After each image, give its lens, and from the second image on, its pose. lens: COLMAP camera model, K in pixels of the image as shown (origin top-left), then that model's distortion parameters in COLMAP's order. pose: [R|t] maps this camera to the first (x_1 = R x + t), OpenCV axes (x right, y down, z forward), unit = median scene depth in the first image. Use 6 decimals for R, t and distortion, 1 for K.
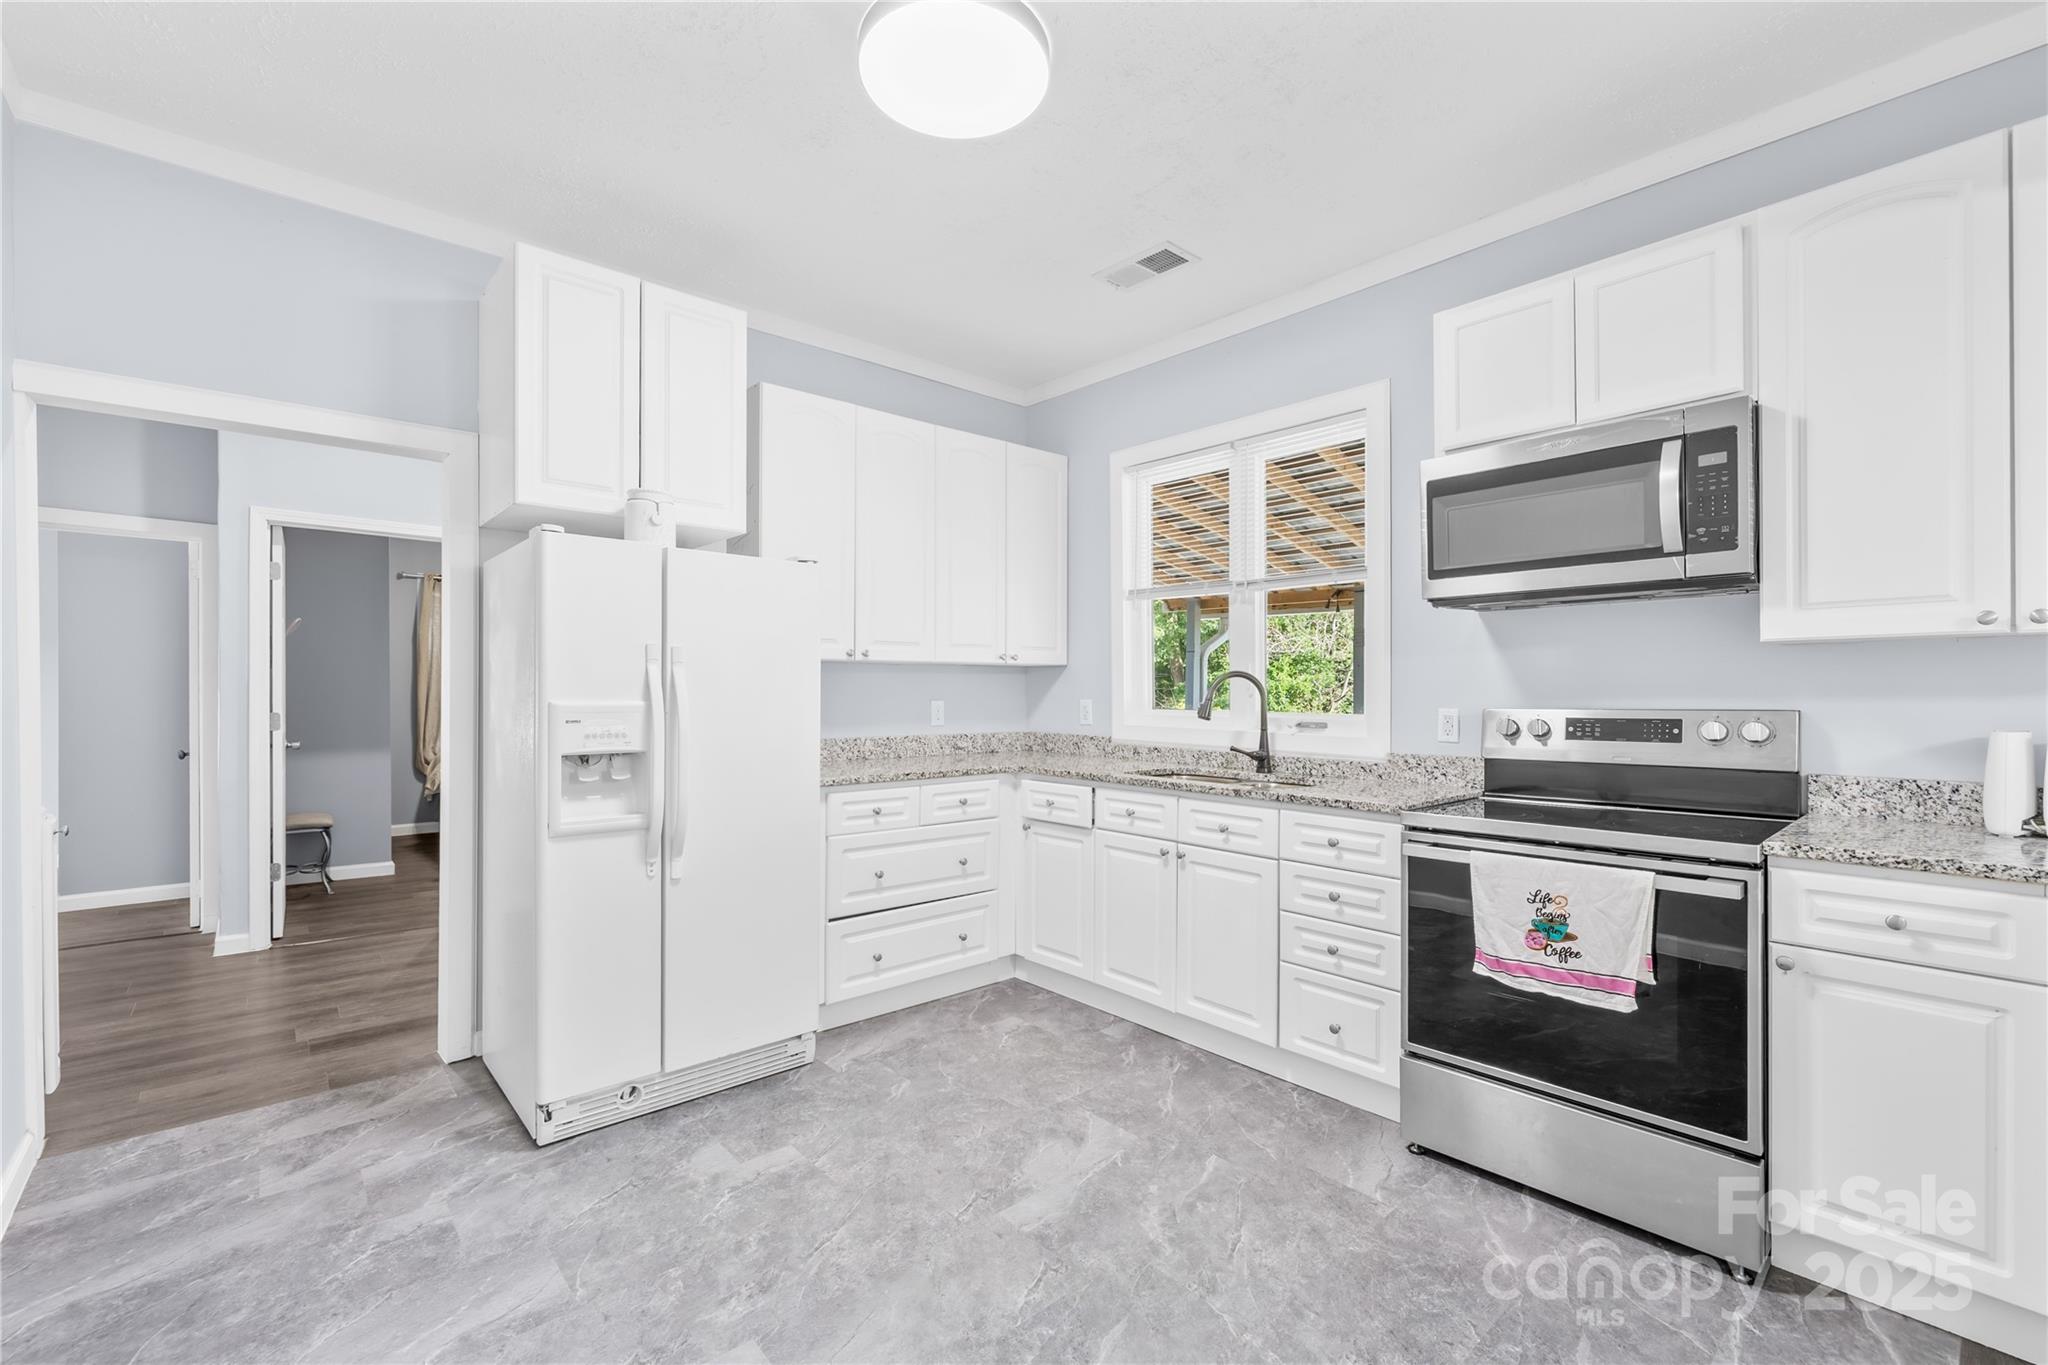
lens RADIAL K [[870.9, 0, 1013.5], [0, 870.9, 691.9], [0, 0, 1]] dist [-0.000490, 0.000522]
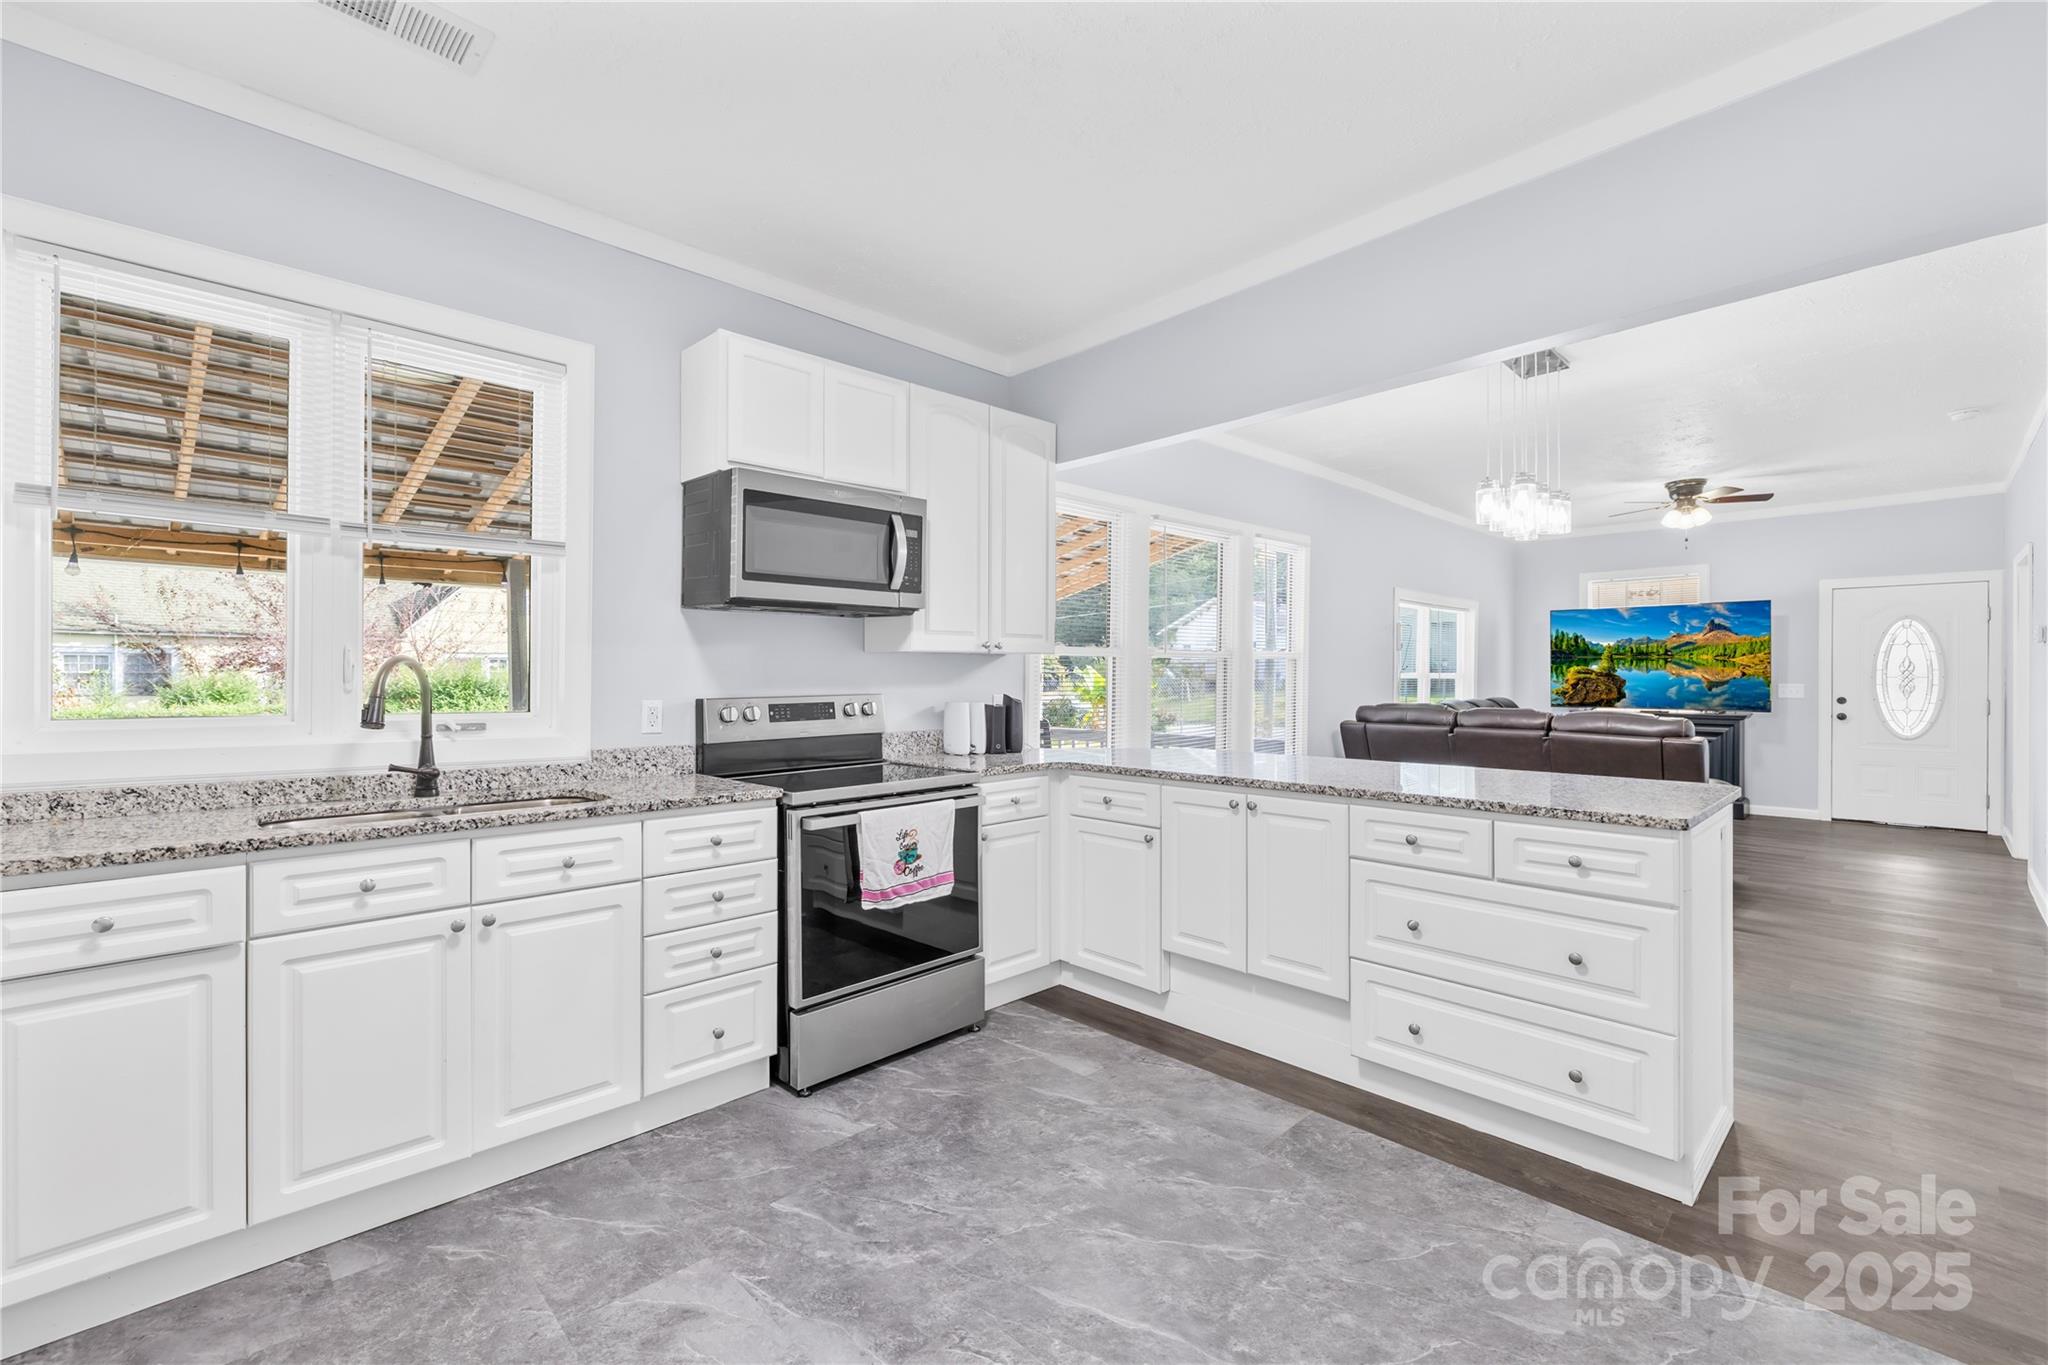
lens RADIAL K [[870.9, 0, 1013.7], [0, 870.9, 672.2], [0, 0, 1]] dist [-0.000490, 0.000522]
pose [[-0.047988, 0.007977, 0.998816, -0.614761], [0.003423, 0.999964, -0.007821, -0.004850], [-0.998842, 0.003044, -0.048013, 0.718985]]
